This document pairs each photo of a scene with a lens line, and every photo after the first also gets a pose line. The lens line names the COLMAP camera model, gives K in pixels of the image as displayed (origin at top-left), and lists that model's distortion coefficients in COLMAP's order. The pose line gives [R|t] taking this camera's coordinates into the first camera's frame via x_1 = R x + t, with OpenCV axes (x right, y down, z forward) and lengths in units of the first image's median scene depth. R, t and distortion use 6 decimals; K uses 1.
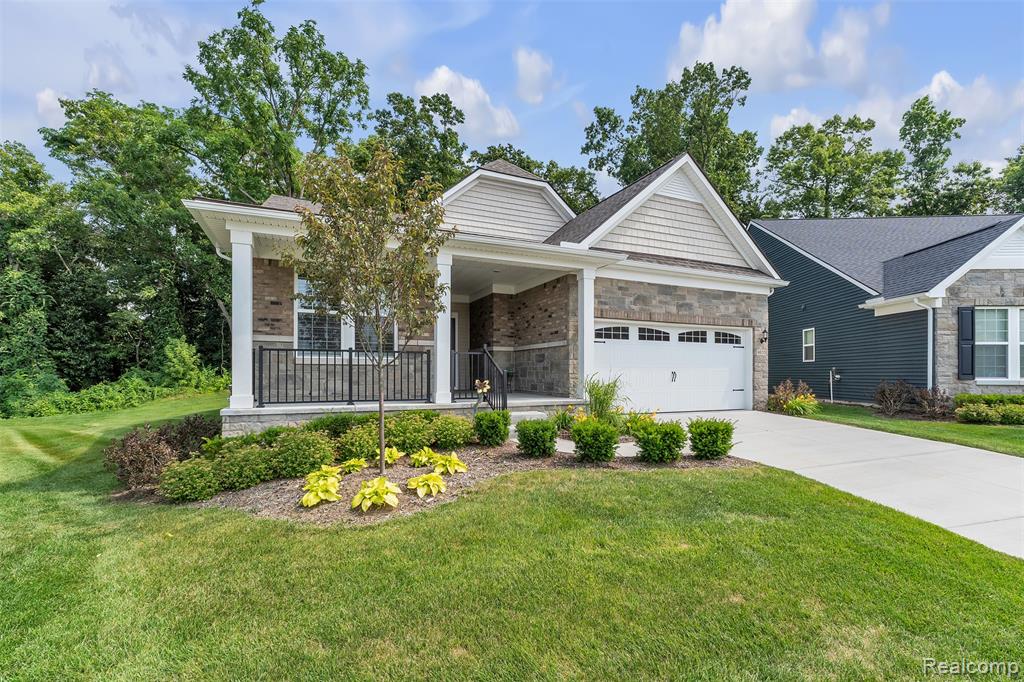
lens RADIAL K [[469.7, 0, 529.9], [0, 469.7, 375.6], [0, 0, 1]] dist [0.001375, 0.001110]
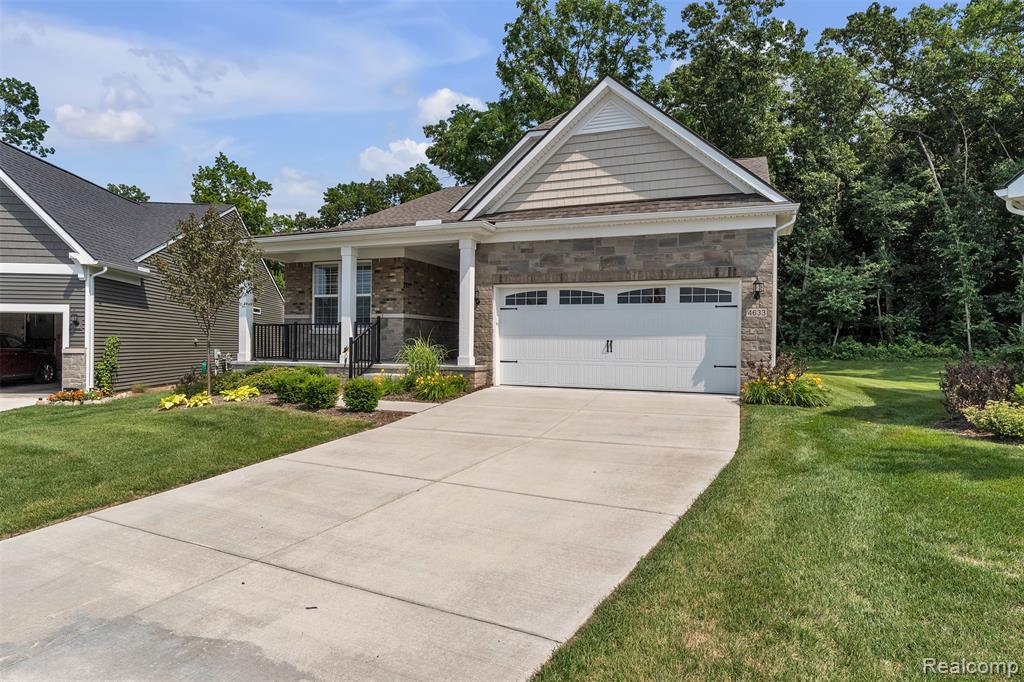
lens RADIAL K [[609.4, 0, 511.2], [0, 609.4, 359.8], [0, 0, 1]] dist [-0.005620, -0.000264]
pose [[0.683751, 0.023841, -0.729325, 0.939717], [-0.012731, 0.999704, 0.020745, 0.005771], [0.729604, -0.004899, 0.683852, 0.132462]]
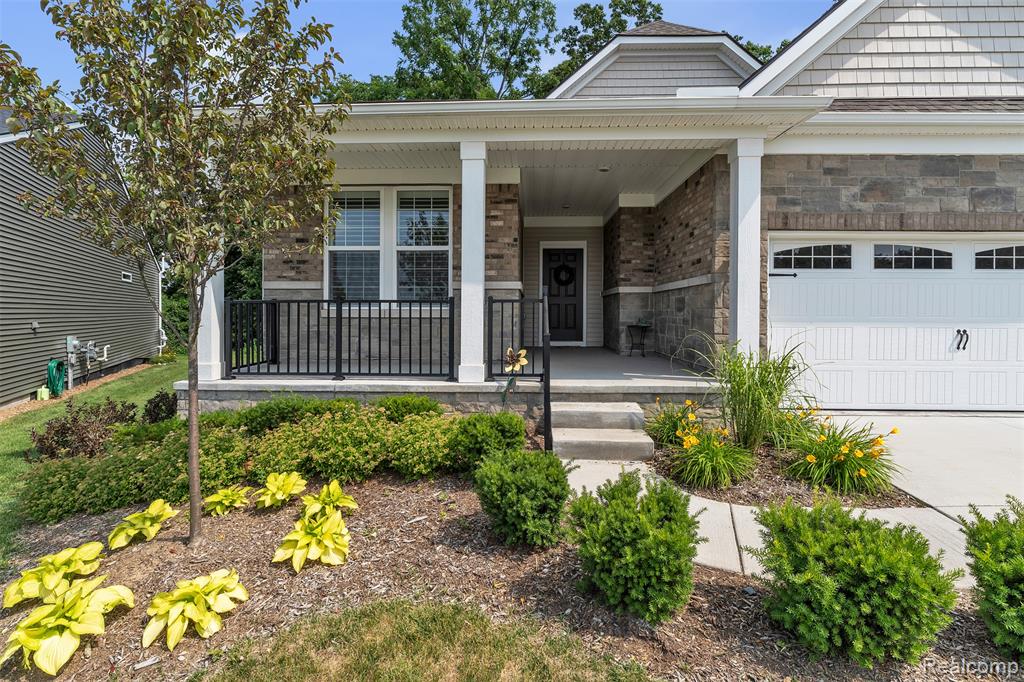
lens RADIAL K [[493.9, 0, 516.1], [0, 493.9, 321.5], [0, 0, 1]] dist [-0.011221, 0.000341]
pose [[0.889763, 0.009074, -0.456334, 0.117781], [-0.002768, 0.999891, 0.014487, -0.022448], [0.456415, -0.011627, 0.889691, 0.310303]]
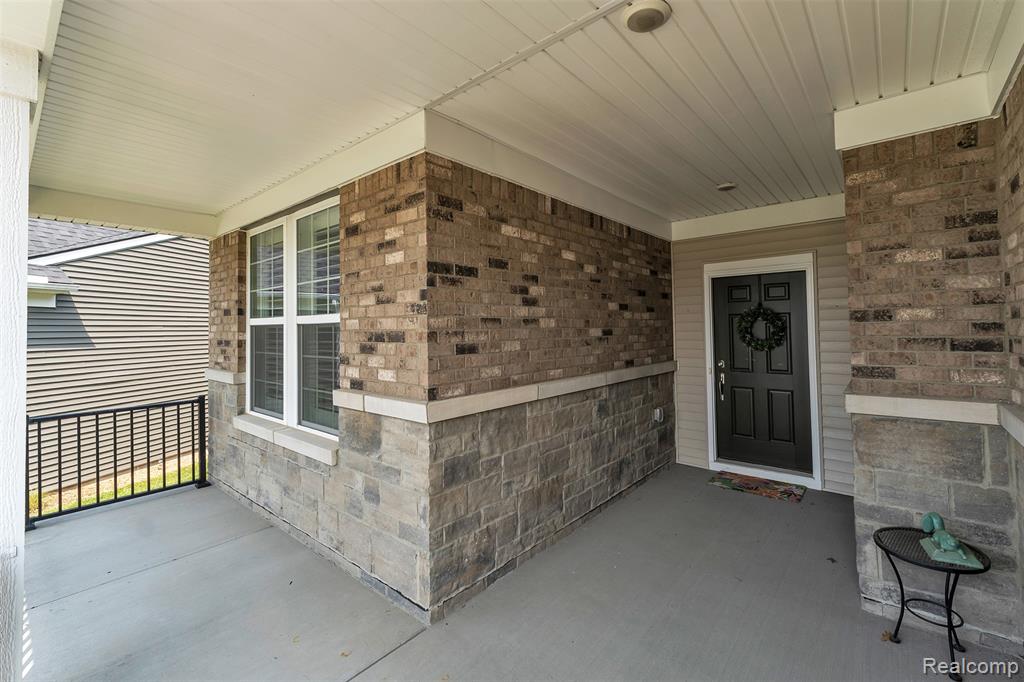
lens RADIAL K [[442.4, 0, 508.8], [0, 442.4, 313.4], [0, 0, 1]] dist [0.001445, 0.000145]
pose [[0.403516, -0.035816, -0.914271, 0.049640], [0.008327, 0.999336, -0.035473, -0.096223], [0.914935, 0.006701, 0.403546, 0.796673]]
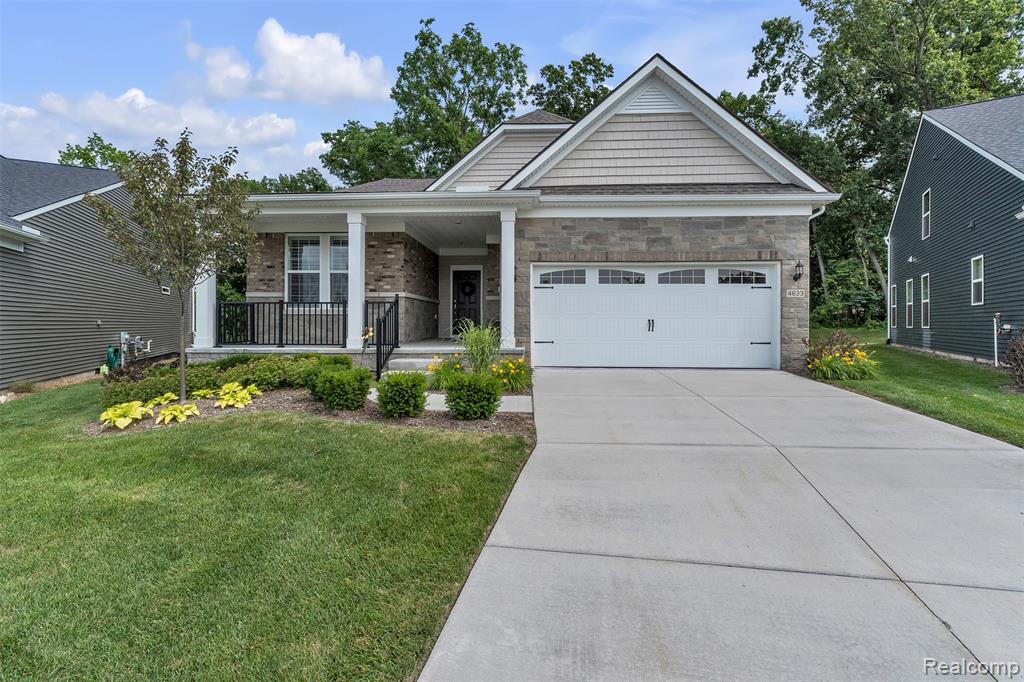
lens RADIAL K [[446.5, 0, 522.0], [0, 446.5, 328.5], [0, 0, 1]] dist [0.000959, 0.000133]
pose [[0.887436, 0.005014, -0.460903, 0.454533], [-0.002630, 0.999980, 0.005814, 0.003253], [0.460923, -0.003948, 0.887431, 0.174947]]
